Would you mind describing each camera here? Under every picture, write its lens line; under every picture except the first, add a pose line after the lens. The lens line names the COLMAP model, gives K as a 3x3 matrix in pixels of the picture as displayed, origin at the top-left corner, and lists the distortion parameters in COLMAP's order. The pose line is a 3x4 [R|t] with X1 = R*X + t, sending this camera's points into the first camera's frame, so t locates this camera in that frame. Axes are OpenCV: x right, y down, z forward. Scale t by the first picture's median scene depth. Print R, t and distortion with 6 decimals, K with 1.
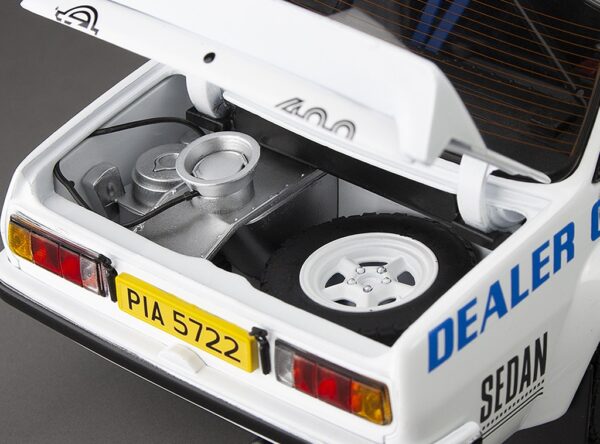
lens RADIAL K [[2030.2, 0, 300.0], [0, 2030.2, 222.0], [0, 0, 1]] dist [-0.097383, -1.327515]
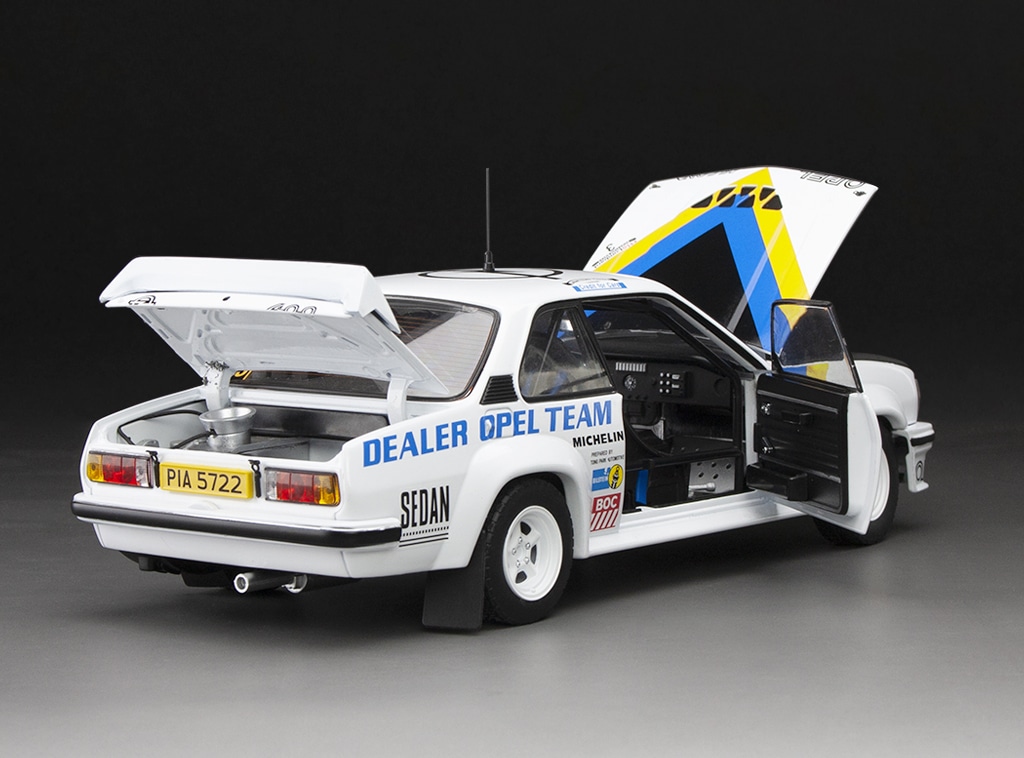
lens RADIAL K [[3314.3, 0, 512.0], [0, 3314.3, 379.0], [0, 0, 1]] dist [-1.935972, -0.606285]
pose [[0.998272, 0.014240, 0.057013, 0.030805], [0.013251, 0.890659, -0.454479, 1.082139], [-0.057251, 0.454449, 0.888931, -1.172576]]
